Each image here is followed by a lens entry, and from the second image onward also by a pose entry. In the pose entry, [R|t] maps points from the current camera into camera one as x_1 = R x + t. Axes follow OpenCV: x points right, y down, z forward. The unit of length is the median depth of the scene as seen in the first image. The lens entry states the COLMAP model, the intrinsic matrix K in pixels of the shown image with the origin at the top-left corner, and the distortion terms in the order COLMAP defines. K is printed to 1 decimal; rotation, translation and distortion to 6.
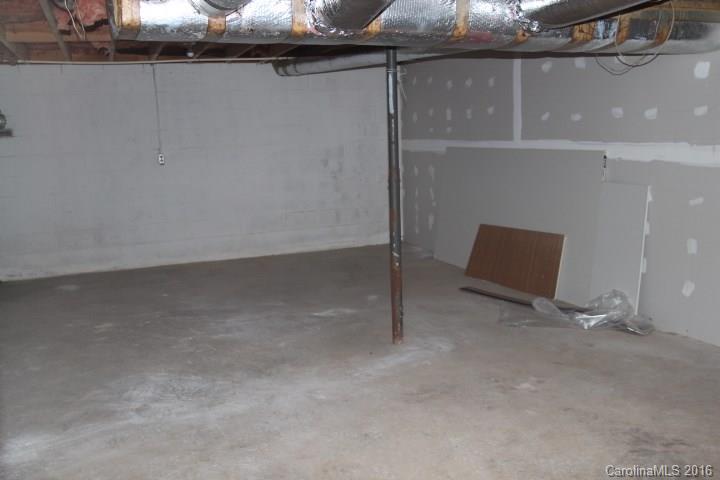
lens RADIAL K [[674.3, 0, 359.9], [0, 674.3, 239.9], [0, 0, 1]] dist [-0.064411, 0.000000]
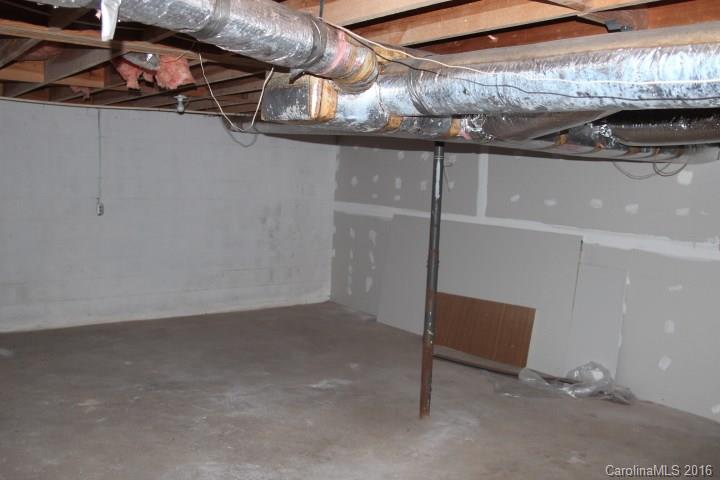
lens RADIAL K [[674.3, 0, 359.3], [0, 674.3, 239.4], [0, 0, 1]] dist [-0.064411, 0.000000]
pose [[0.958871, 0.045585, 0.280158, -0.305424], [-0.029068, 0.997601, -0.062833, -0.046616], [-0.282350, 0.052105, 0.957896, 0.030593]]
